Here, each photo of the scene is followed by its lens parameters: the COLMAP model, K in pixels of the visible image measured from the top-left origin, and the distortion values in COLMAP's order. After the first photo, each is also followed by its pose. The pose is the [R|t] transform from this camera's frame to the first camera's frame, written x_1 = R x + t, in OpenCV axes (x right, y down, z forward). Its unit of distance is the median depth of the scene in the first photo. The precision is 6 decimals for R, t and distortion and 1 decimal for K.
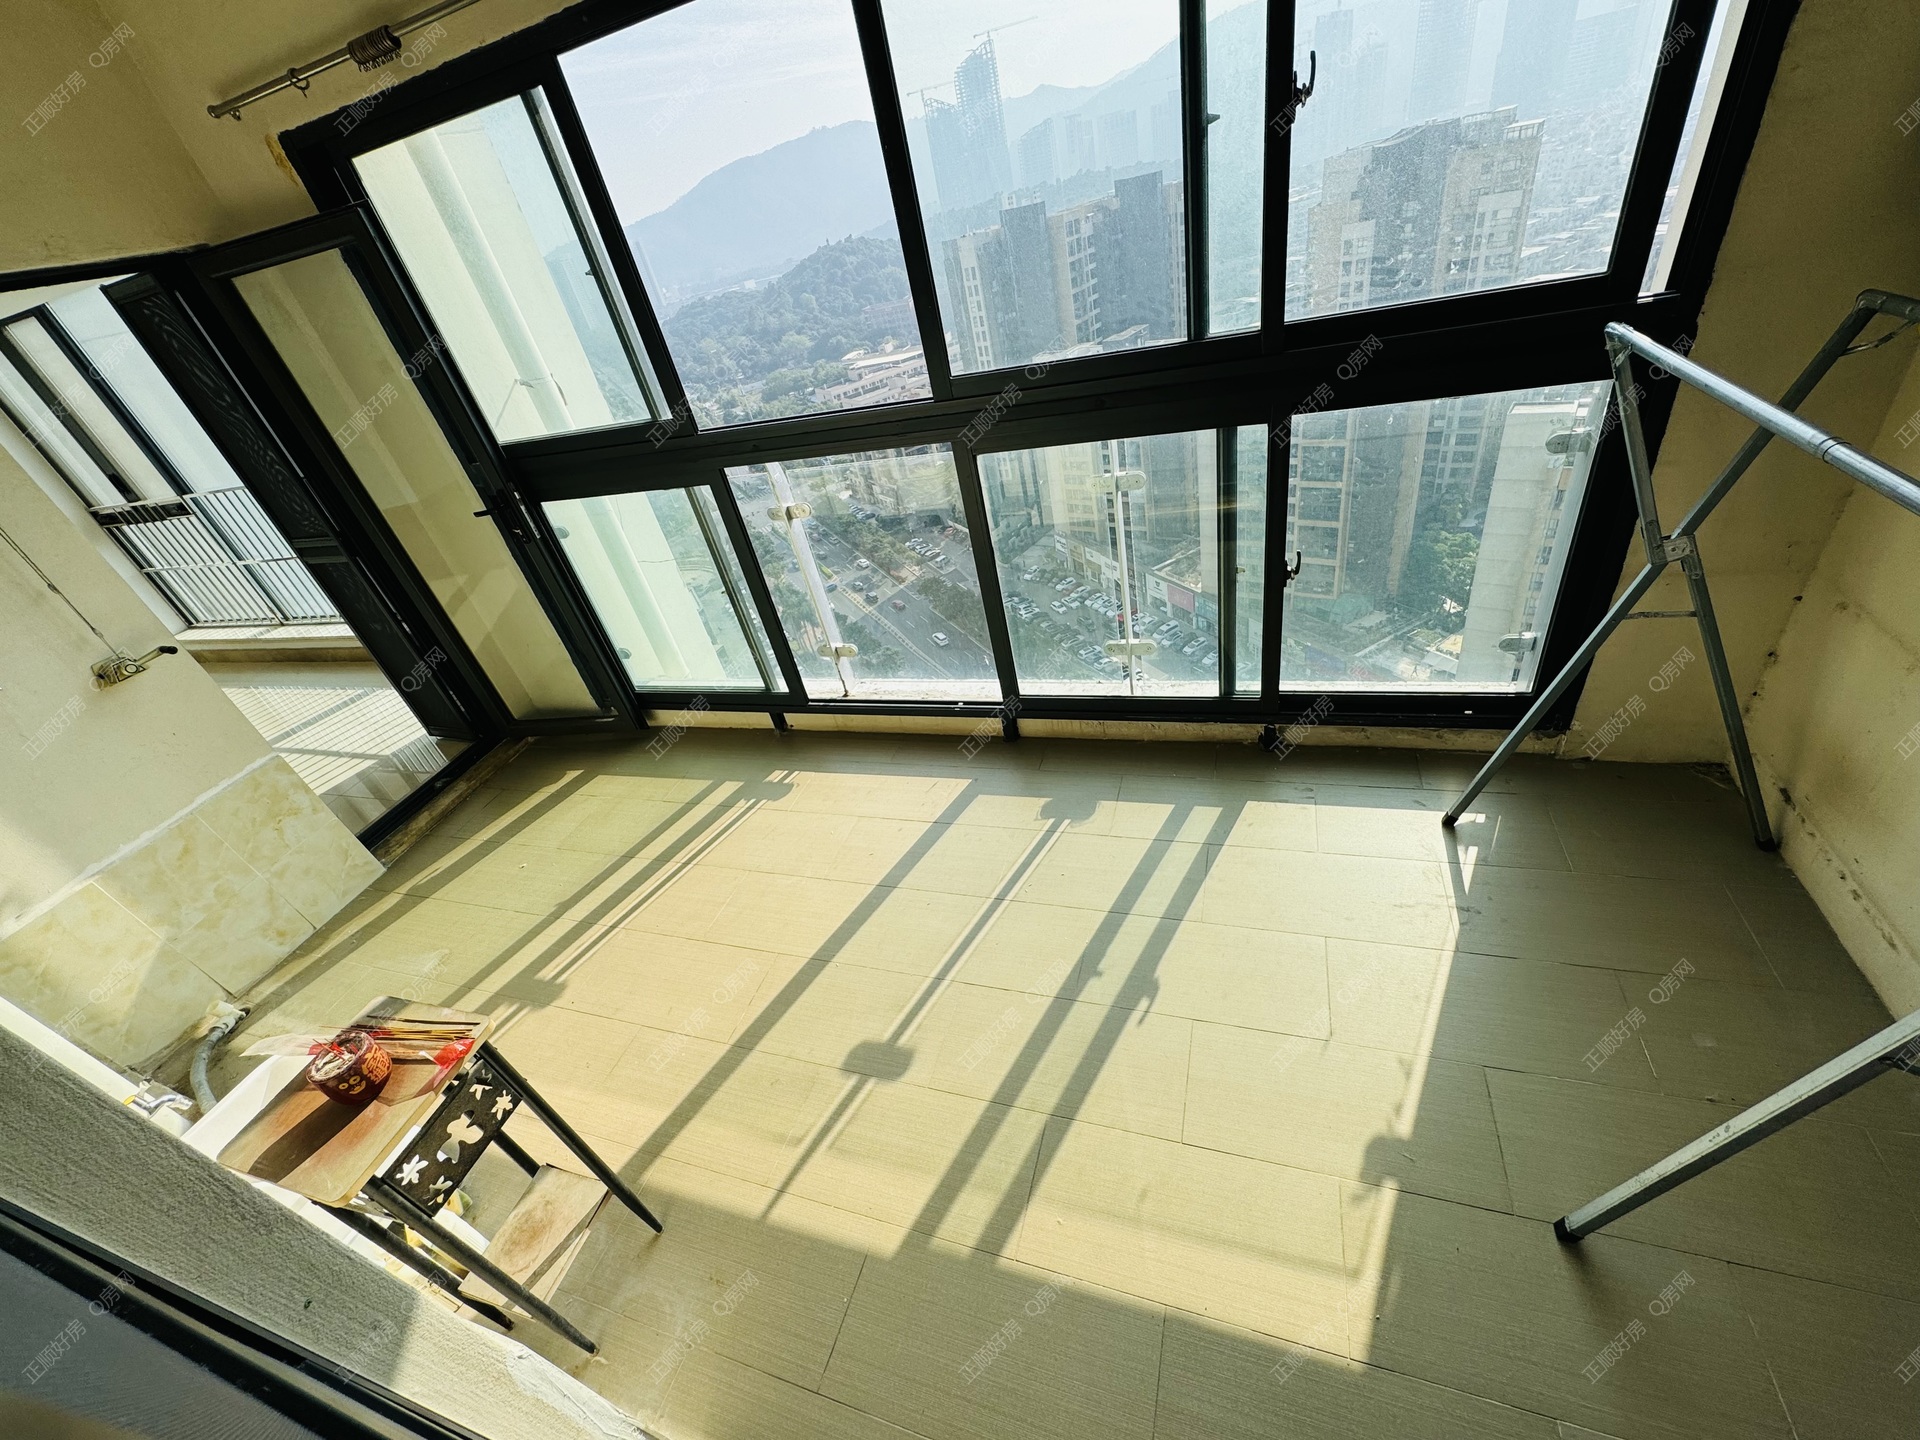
lens RADIAL K [[764.3, 0, 959.2], [0, 764.3, 722.9], [0, 0, 1]] dist [-0.000042, -0.000005]
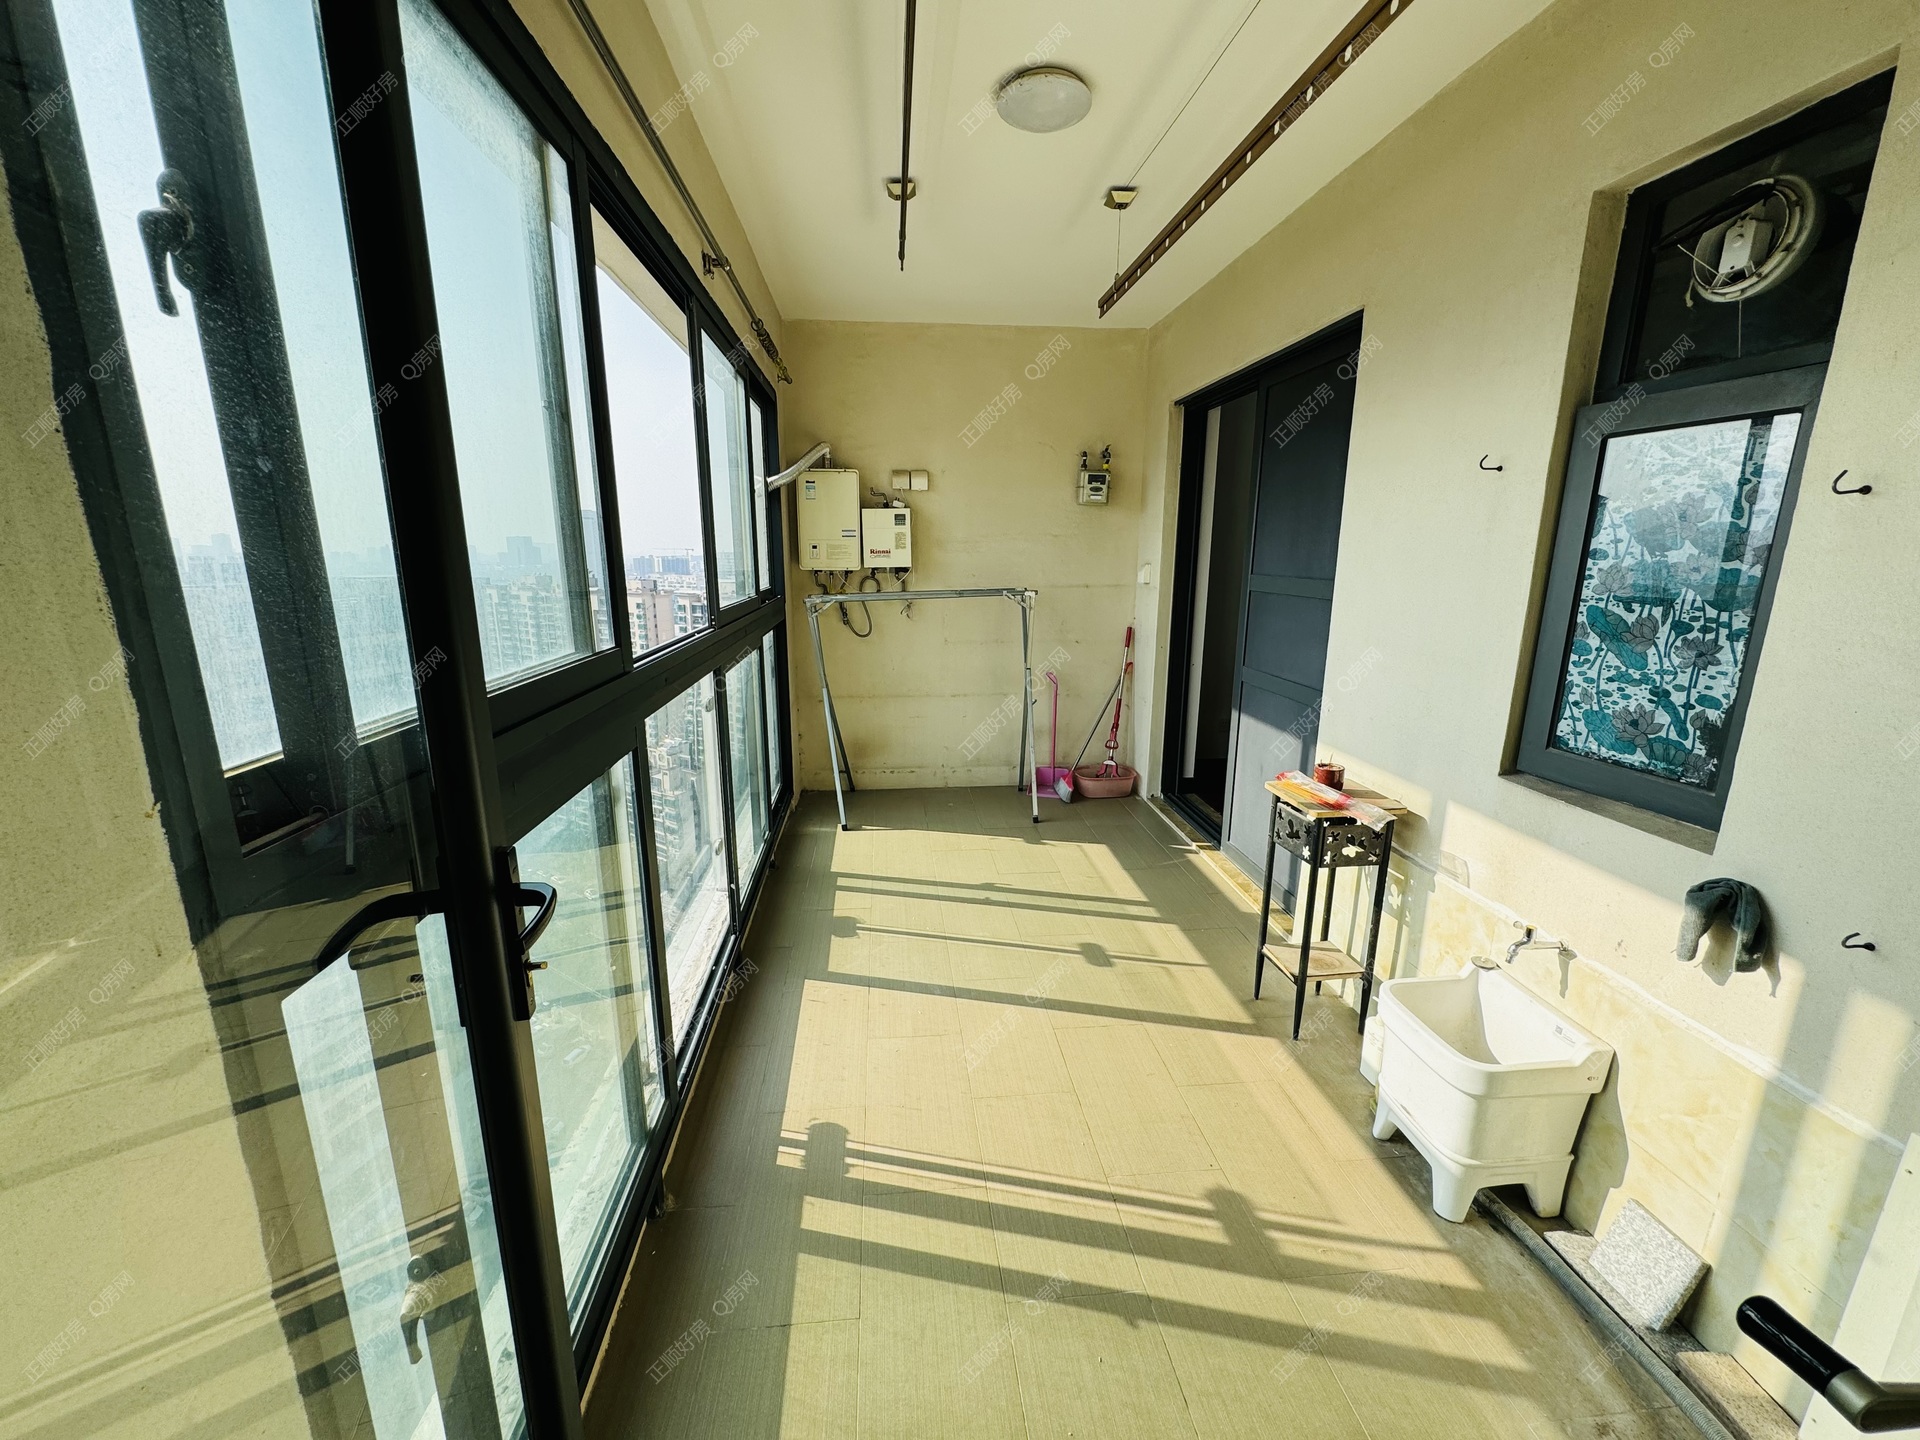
lens RADIAL K [[764.3, 0, 958.2], [0, 764.3, 719.7], [0, 0, 1]] dist [-0.000042, -0.000005]
pose [[-0.395718, -0.004862, 0.918359, -1.152034], [0.590481, 0.764538, 0.258483, -0.382786], [-0.703378, 0.644560, -0.299671, 1.123016]]
